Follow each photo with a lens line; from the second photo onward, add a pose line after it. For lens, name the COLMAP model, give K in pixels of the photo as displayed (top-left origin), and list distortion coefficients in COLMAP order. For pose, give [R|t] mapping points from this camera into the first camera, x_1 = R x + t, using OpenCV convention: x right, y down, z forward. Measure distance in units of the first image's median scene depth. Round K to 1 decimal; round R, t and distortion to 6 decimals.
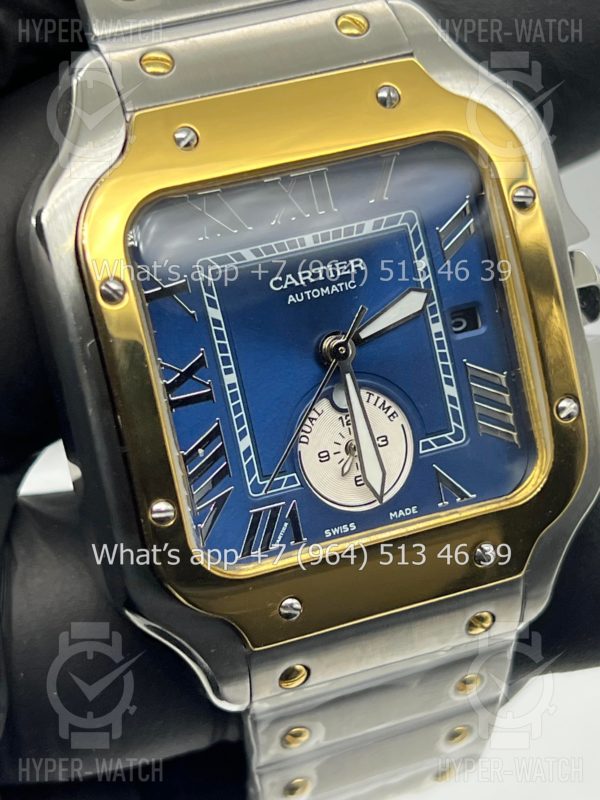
lens RADIAL K [[1852.2, 0, 300.0], [0, 1852.2, 400.0], [0, 0, 1]] dist [0.333459, 0.262707]
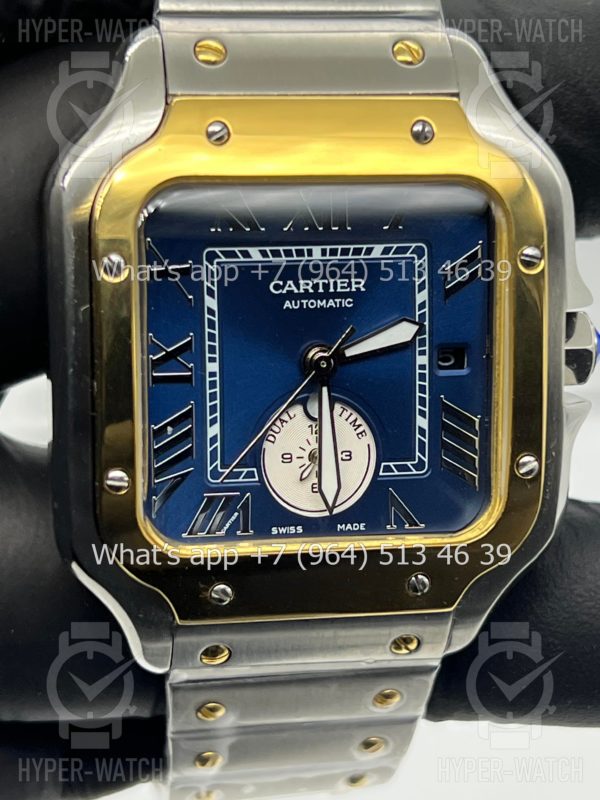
lens RADIAL K [[1852.2, 0, 300.0], [0, 1852.2, 400.0], [0, 0, 1]] dist [0.333459, 0.262707]
pose [[0.973590, 0.221348, -0.055928, 0.071179], [-0.217503, 0.973725, 0.067471, -0.073198], [0.069393, -0.053524, 0.996152, -0.032336]]
